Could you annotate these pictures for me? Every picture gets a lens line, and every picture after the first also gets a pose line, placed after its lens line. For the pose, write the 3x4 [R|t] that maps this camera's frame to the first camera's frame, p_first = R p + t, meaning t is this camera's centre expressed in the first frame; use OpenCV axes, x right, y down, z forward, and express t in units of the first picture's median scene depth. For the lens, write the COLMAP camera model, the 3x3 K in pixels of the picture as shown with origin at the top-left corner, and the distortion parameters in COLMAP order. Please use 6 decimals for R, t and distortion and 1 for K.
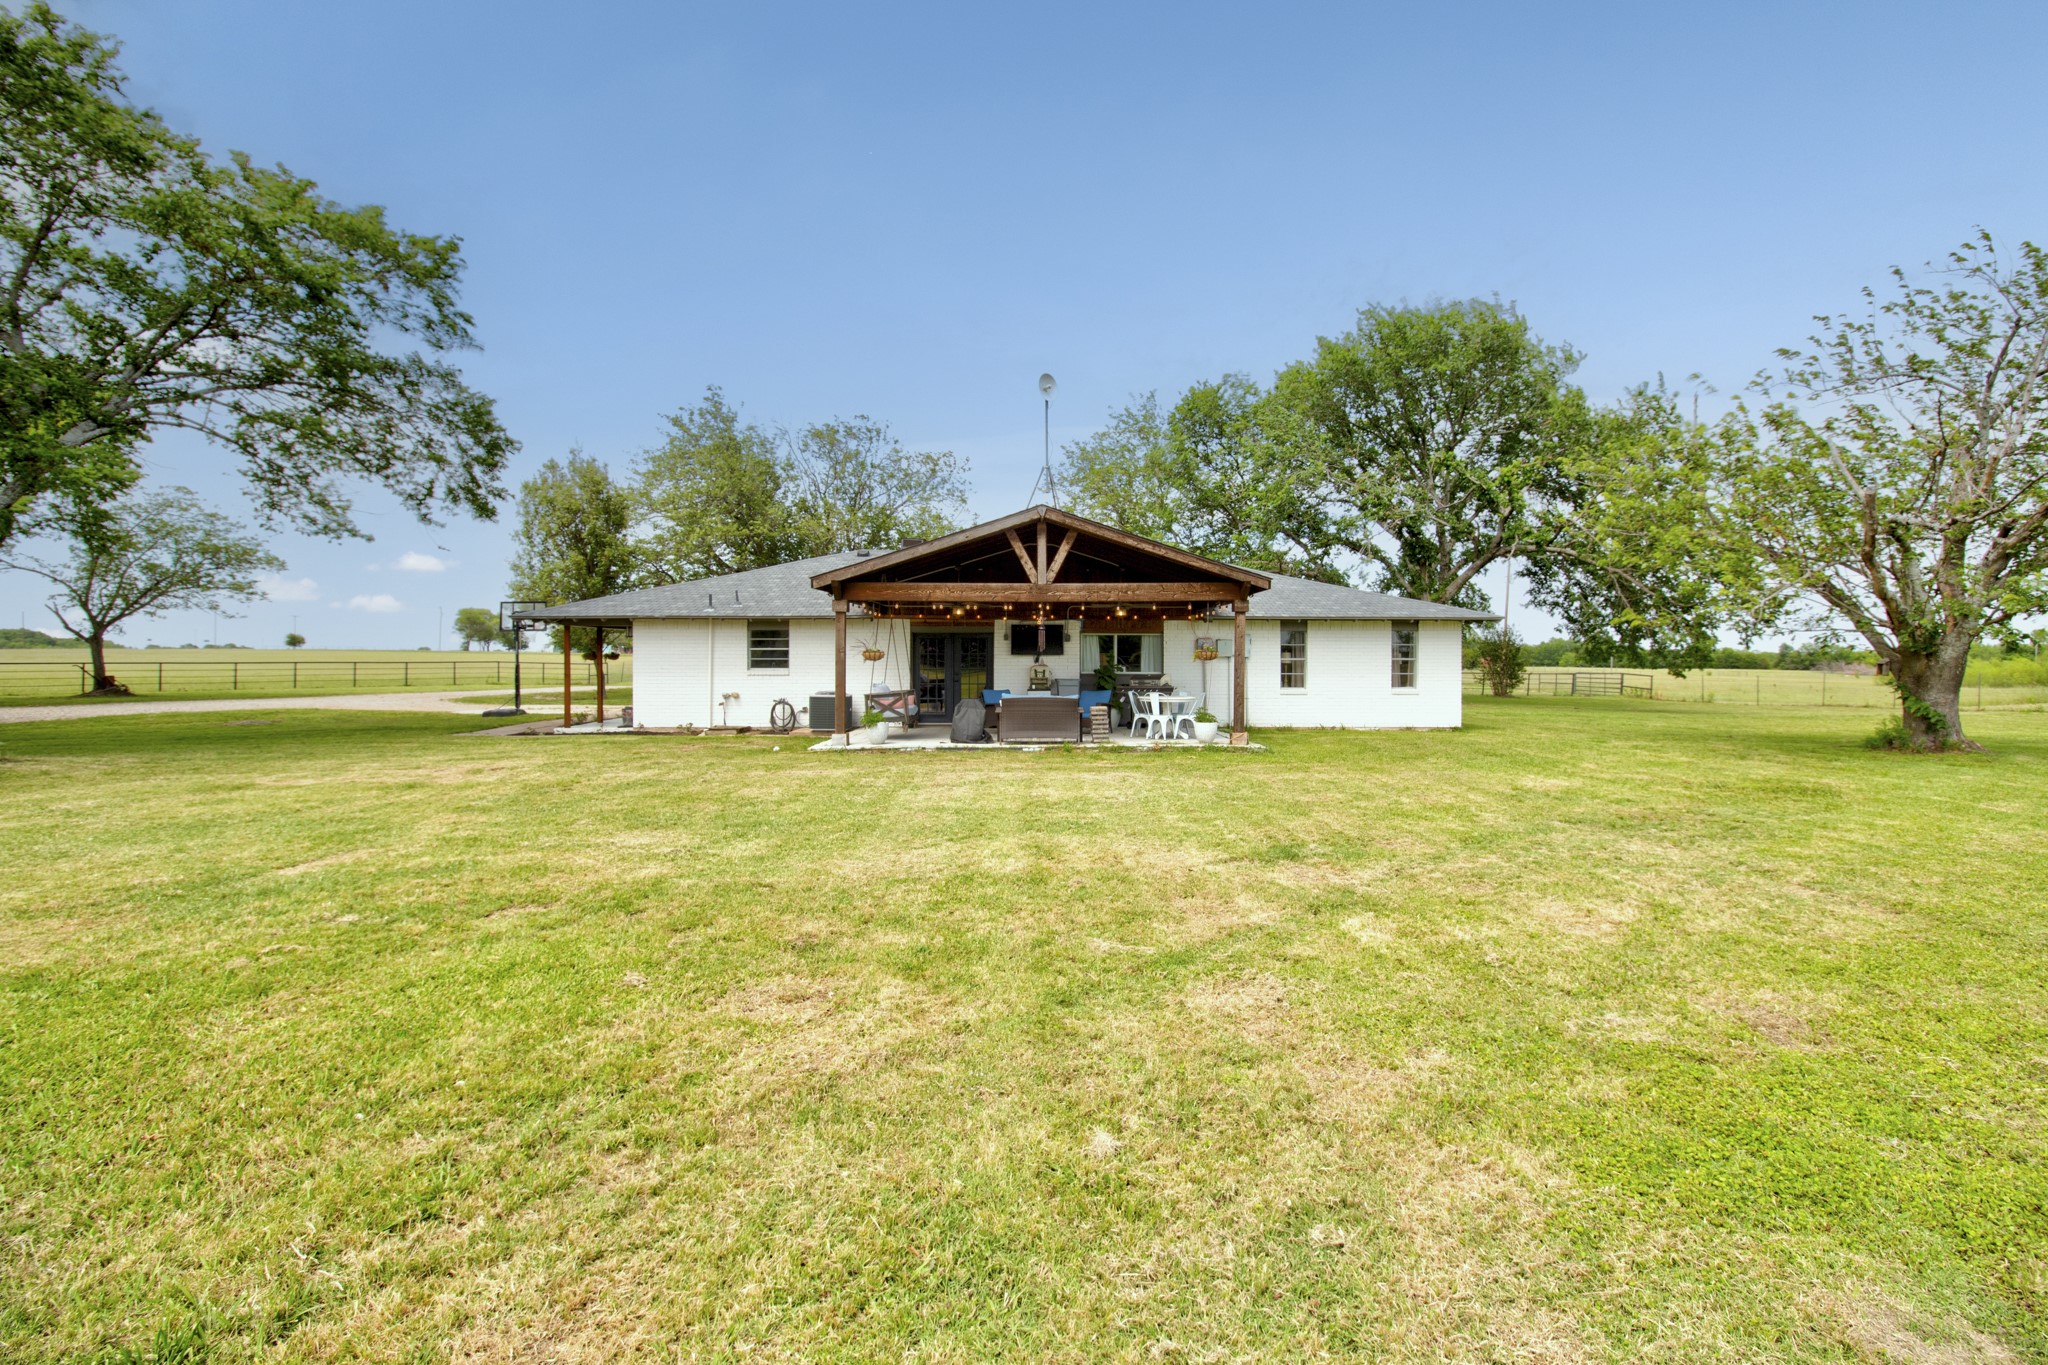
lens RADIAL K [[970.9, 0, 1039.3], [0, 970.9, 663.7], [0, 0, 1]] dist [0.002305, -0.014358]
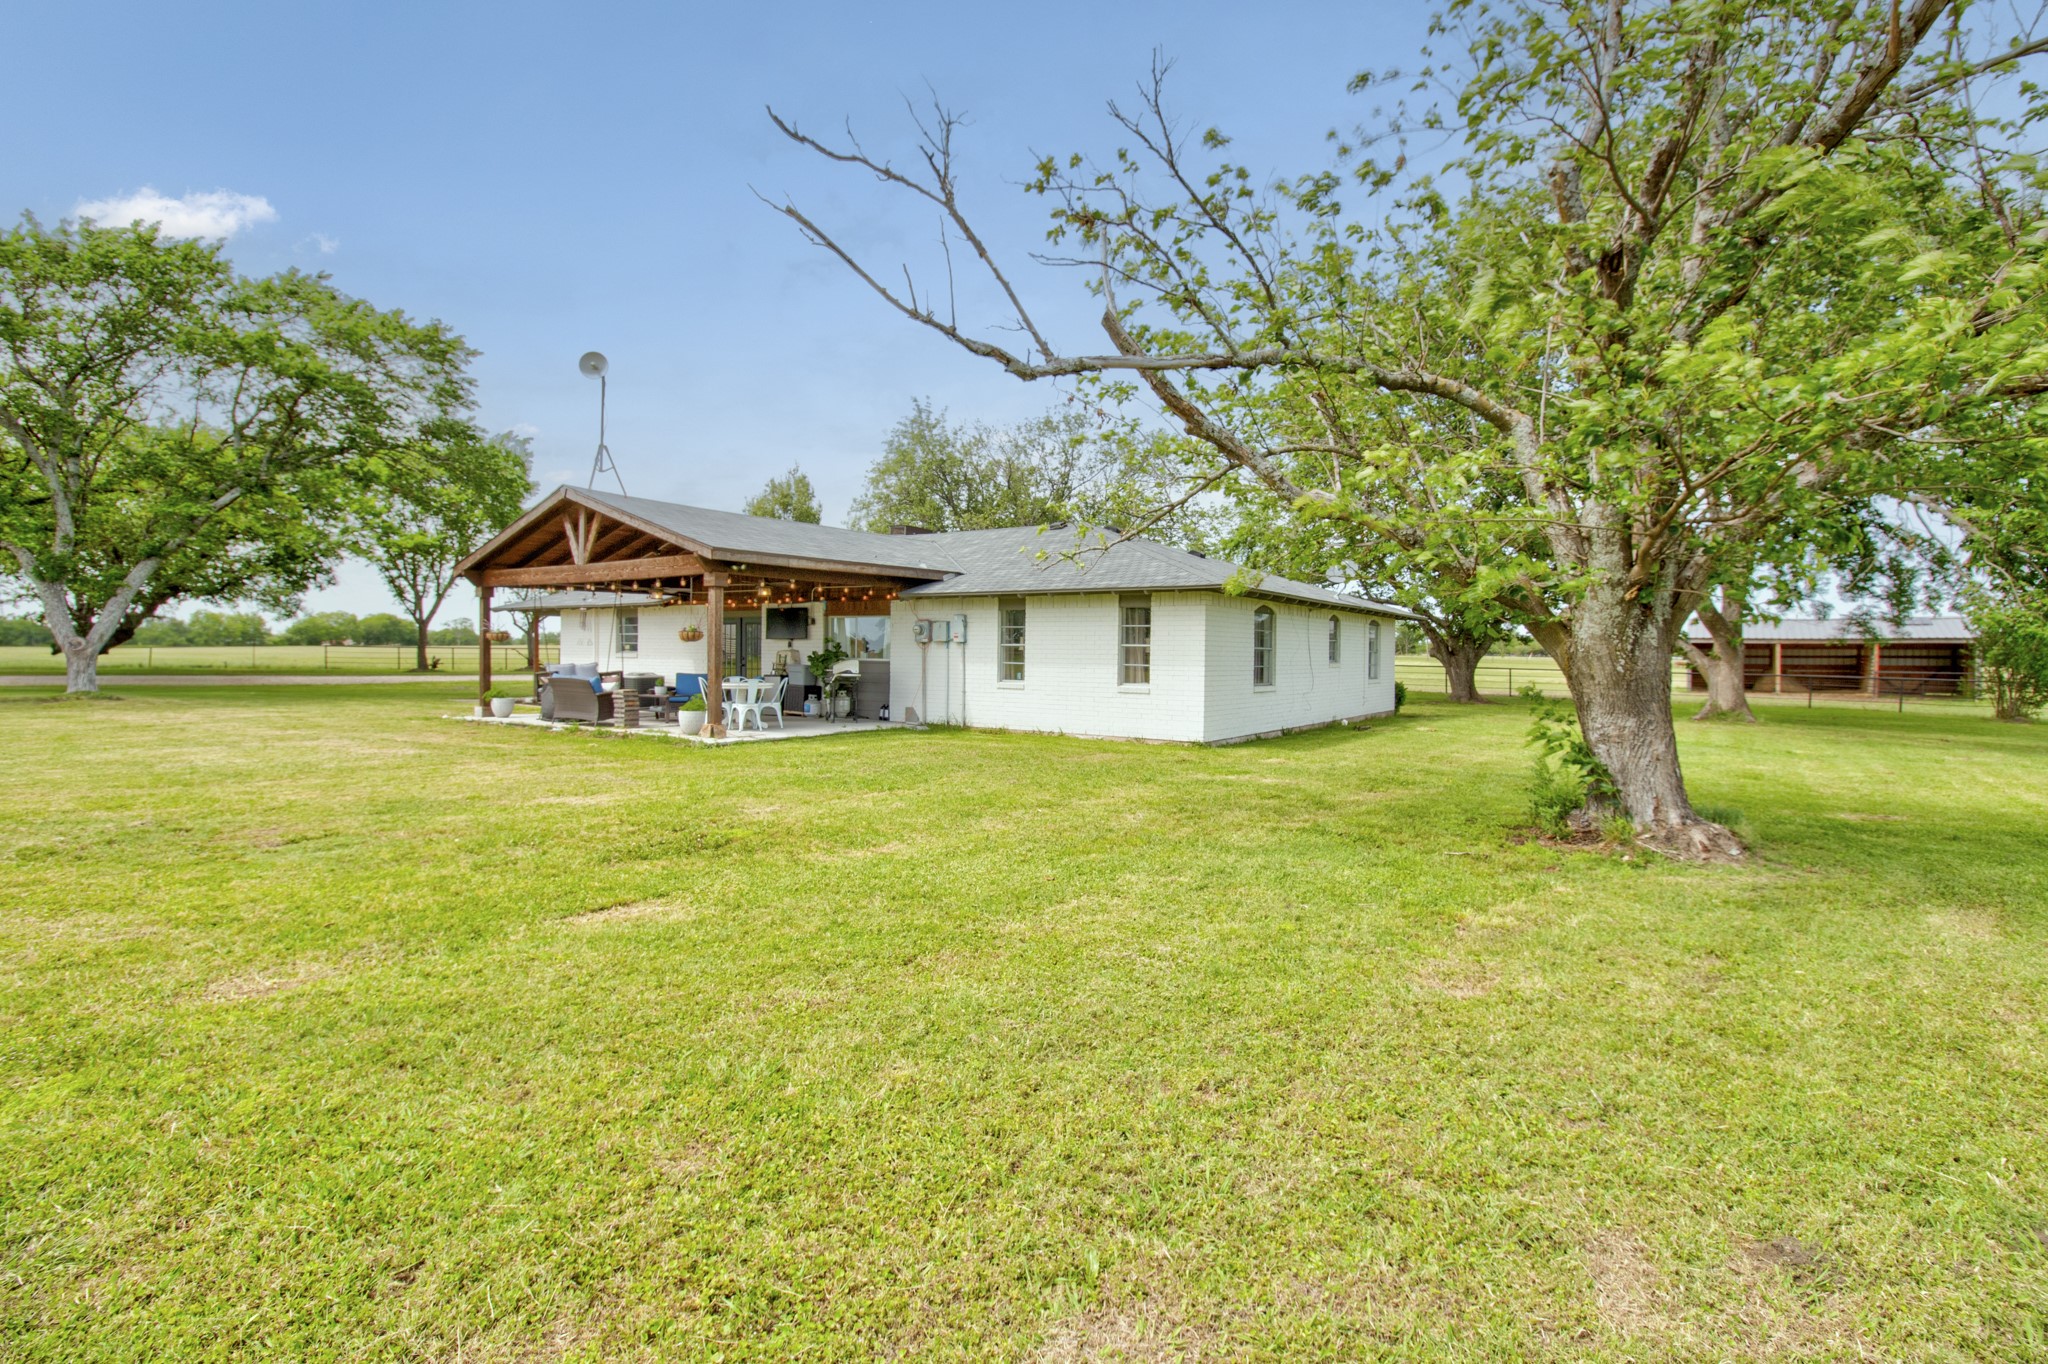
lens RADIAL K [[970.9, 0, 1039.3], [0, 970.9, 663.2], [0, 0, 1]] dist [0.002305, -0.014358]
pose [[0.805815, 0.014677, -0.591985, 0.767379], [-0.011948, 0.999892, 0.008527, 0.003461], [0.592047, 0.000202, 0.805904, 0.374560]]
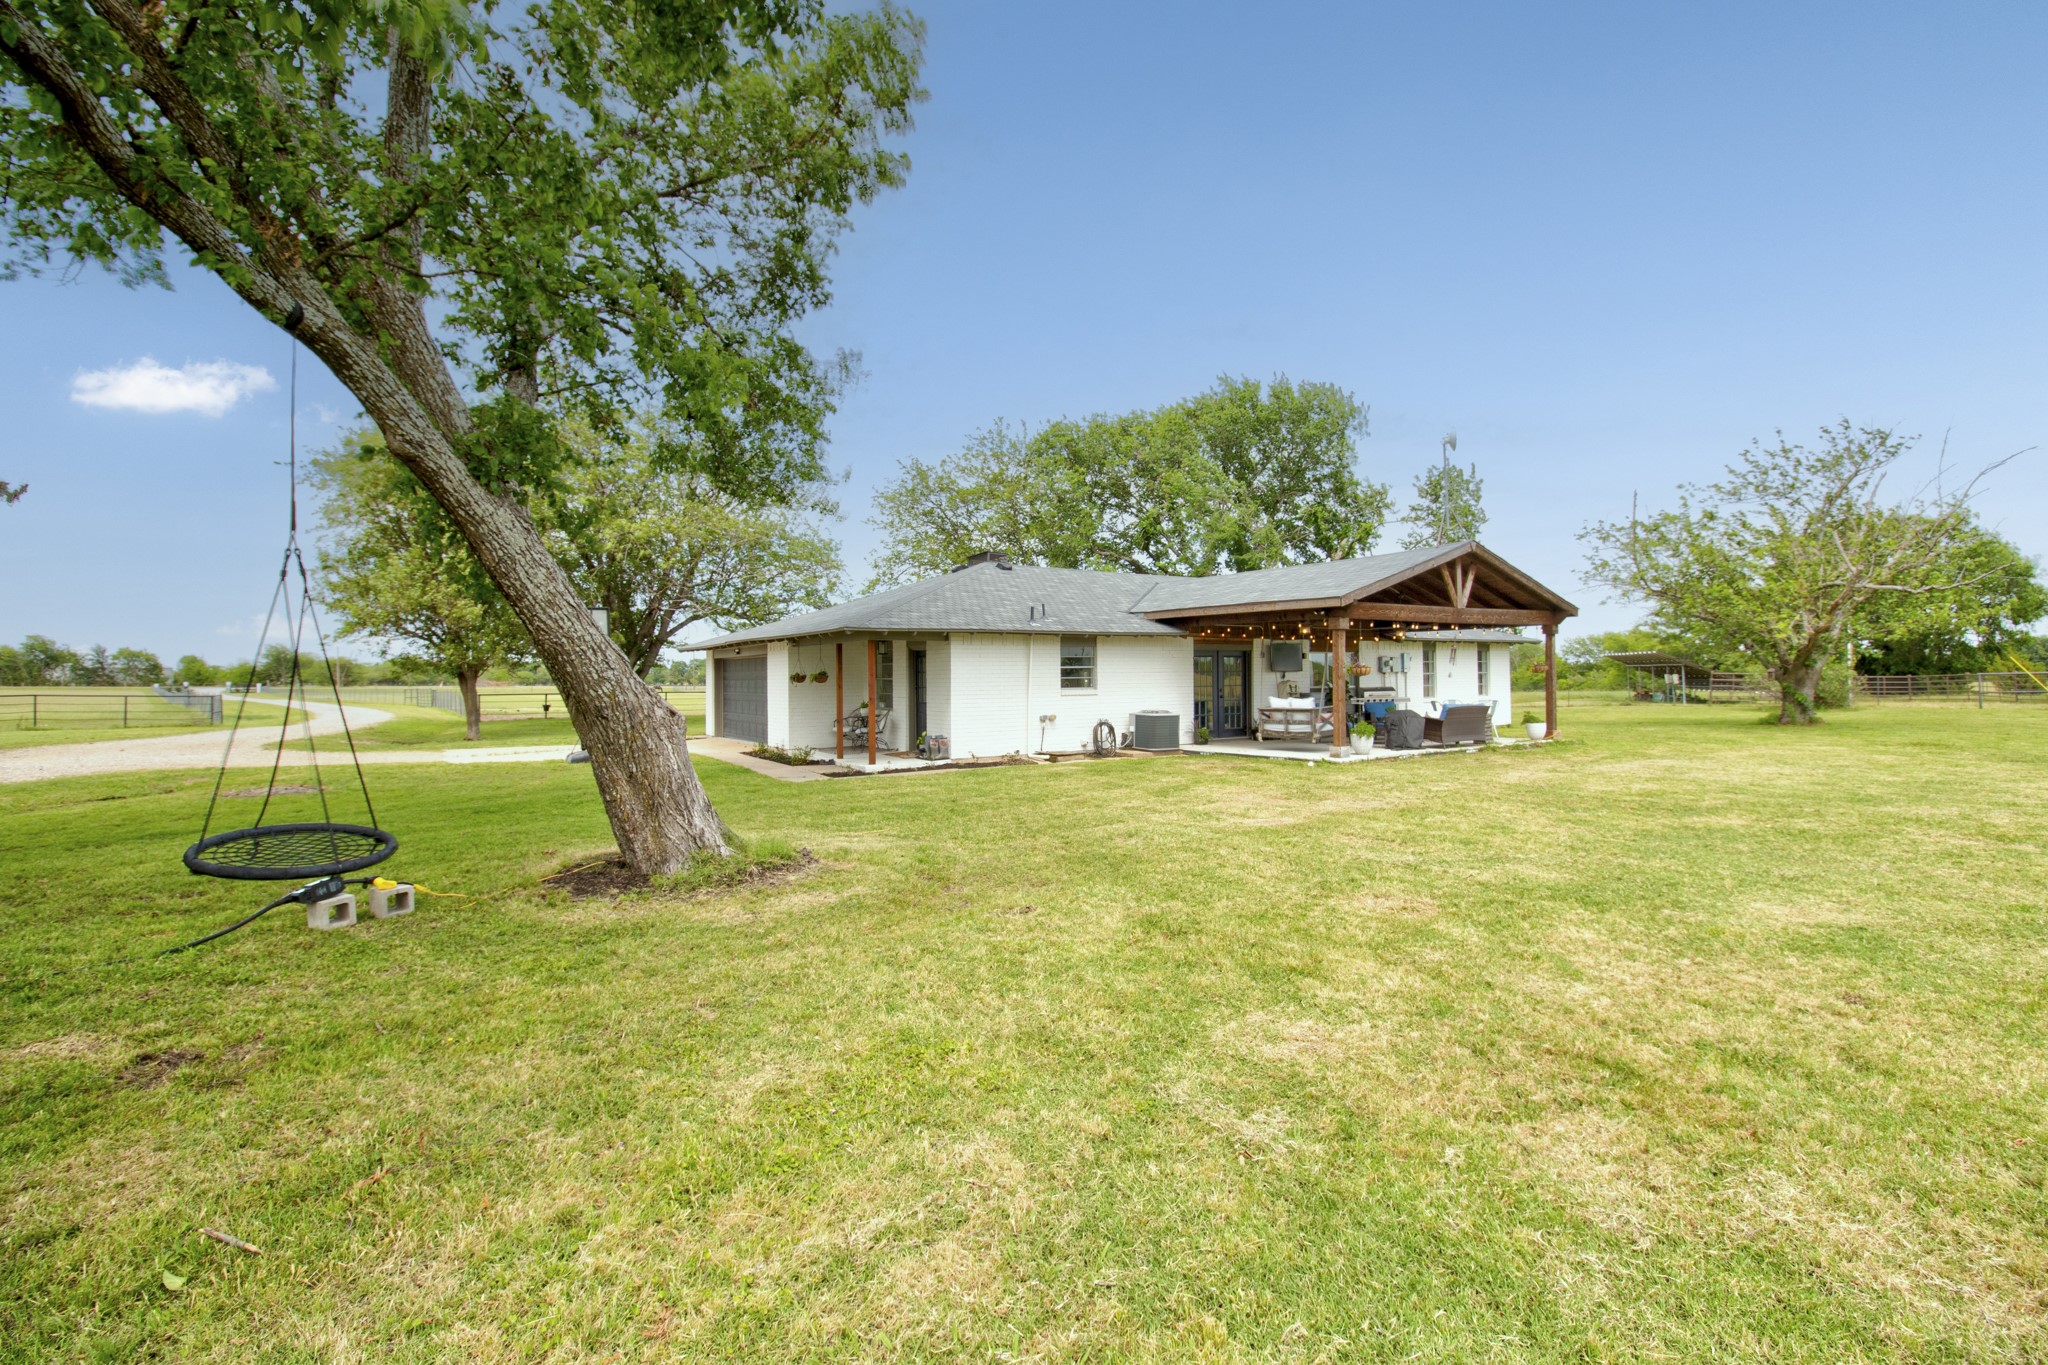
lens RADIAL K [[970.9, 0, 1039.3], [0, 970.9, 663.7], [0, 0, 1]] dist [0.002305, -0.014358]
pose [[0.850531, -0.007087, 0.525877, -0.799705], [0.013245, 0.999881, -0.007946, -0.011019], [-0.525758, 0.013724, 0.850523, 0.231094]]
